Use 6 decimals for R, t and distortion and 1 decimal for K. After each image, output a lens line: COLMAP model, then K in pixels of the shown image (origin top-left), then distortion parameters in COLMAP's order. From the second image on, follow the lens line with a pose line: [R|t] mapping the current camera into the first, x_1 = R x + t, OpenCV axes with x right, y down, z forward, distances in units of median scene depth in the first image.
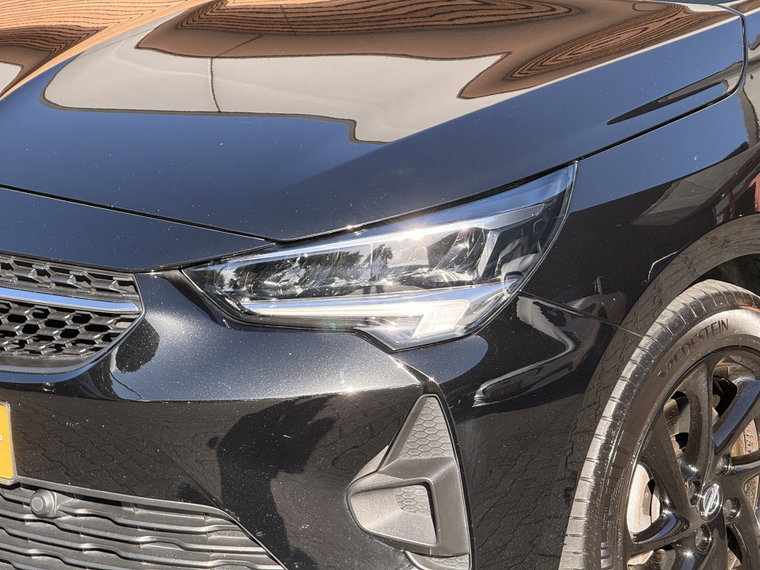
lens RADIAL K [[2645.2, 0, 380.4], [0, 2645.2, 283.5], [0, 0, 1]] dist [0.124568, 0.000000]
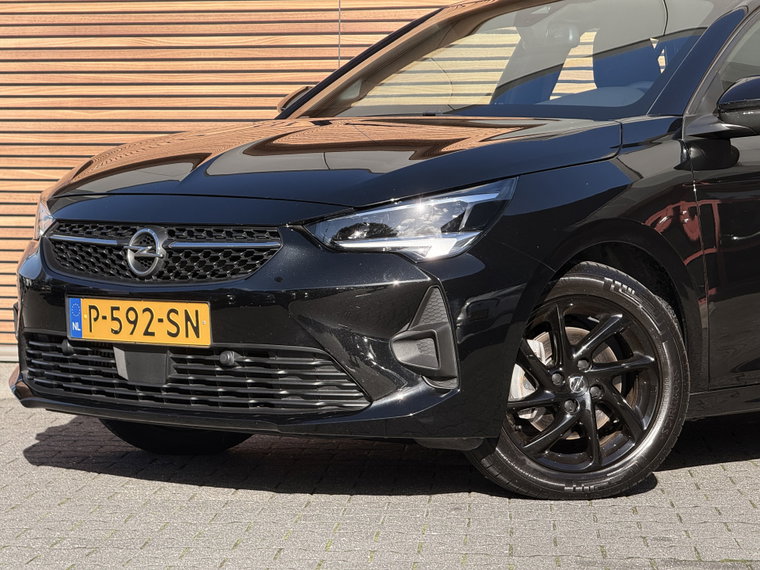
lens RADIAL K [[2645.2, 0, 377.8], [0, 2645.2, 283.0], [0, 0, 1]] dist [0.124568, 0.000000]
pose [[0.997335, -0.004755, -0.072803, 0.112961], [-0.010098, 0.979273, -0.202294, 0.411194], [0.072255, 0.202490, 0.976615, -0.806964]]
